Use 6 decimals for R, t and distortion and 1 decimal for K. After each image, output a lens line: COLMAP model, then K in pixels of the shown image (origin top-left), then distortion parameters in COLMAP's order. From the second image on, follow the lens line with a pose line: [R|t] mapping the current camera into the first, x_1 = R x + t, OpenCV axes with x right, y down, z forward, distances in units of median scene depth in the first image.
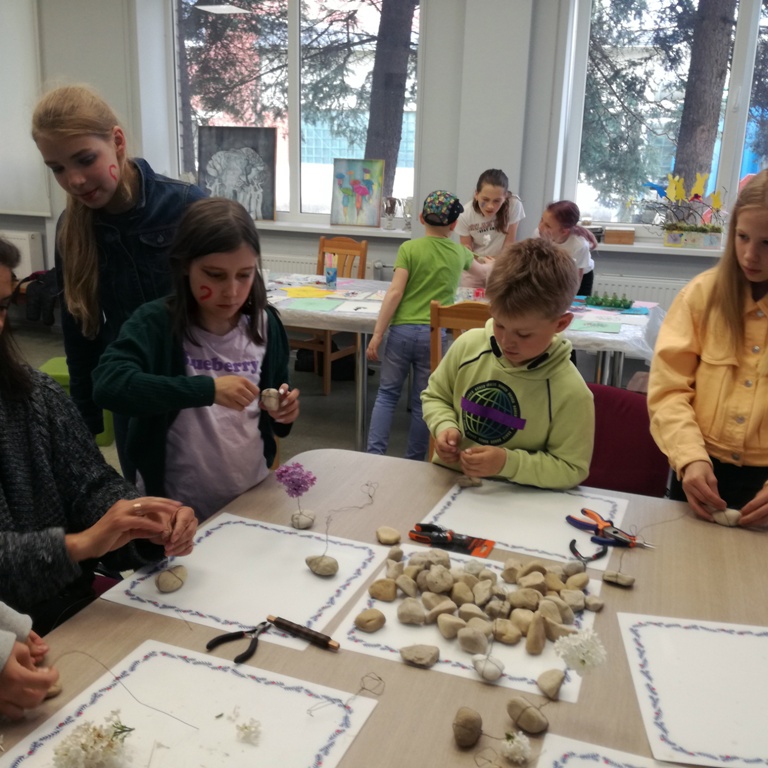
lens RADIAL K [[835.5, 0, 393.6], [0, 835.5, 371.7], [0, 0, 1]] dist [0.101741, -0.222079]
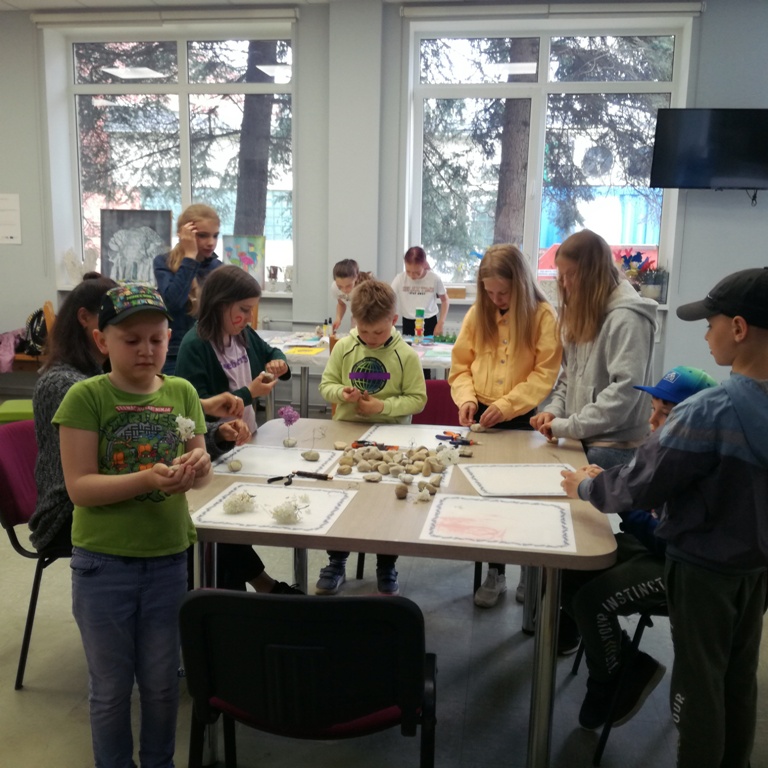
lens RADIAL K [[835.5, 0, 393.6], [0, 835.5, 371.7], [0, 0, 1]] dist [0.101741, -0.222079]
pose [[0.982470, -0.040485, 0.181971, -0.054342], [0.055229, 0.995523, -0.076705, 0.045763], [-0.178051, 0.085410, 0.980308, -0.201045]]
